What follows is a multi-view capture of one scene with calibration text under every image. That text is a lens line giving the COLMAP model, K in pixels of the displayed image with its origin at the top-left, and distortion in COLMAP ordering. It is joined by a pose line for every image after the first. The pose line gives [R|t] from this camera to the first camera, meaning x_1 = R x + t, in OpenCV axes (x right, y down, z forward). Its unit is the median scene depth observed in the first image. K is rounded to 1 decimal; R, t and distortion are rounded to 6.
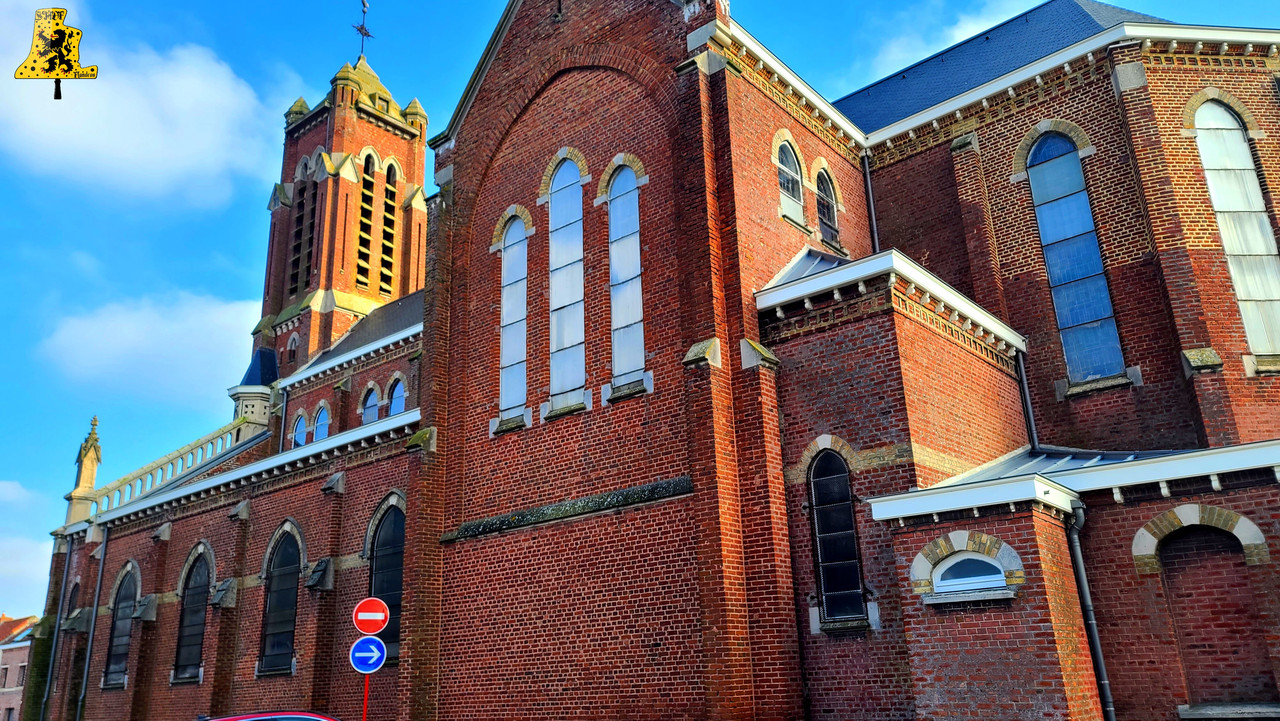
lens RADIAL K [[933.9, 0, 640.0], [0, 933.9, 360.5], [0, 0, 1]] dist [0.029347, -0.004340]
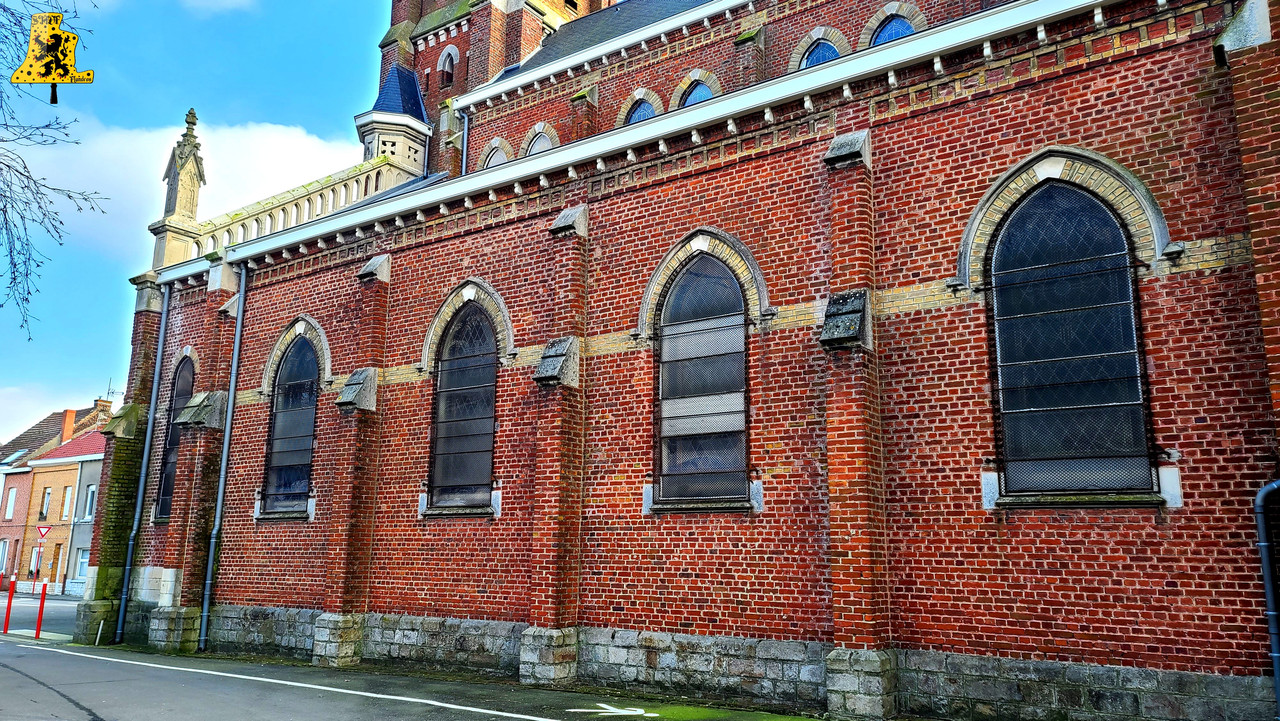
lens RADIAL K [[948.1, 0, 640.0], [0, 948.1, 360.5], [0, 0, 1]] dist [0.073757, -0.001658]
pose [[0.995815, 0.074311, 0.053202, -0.356789], [-0.080292, 0.989411, 0.120908, 0.148015], [-0.043654, -0.124674, 0.991237, 0.378459]]
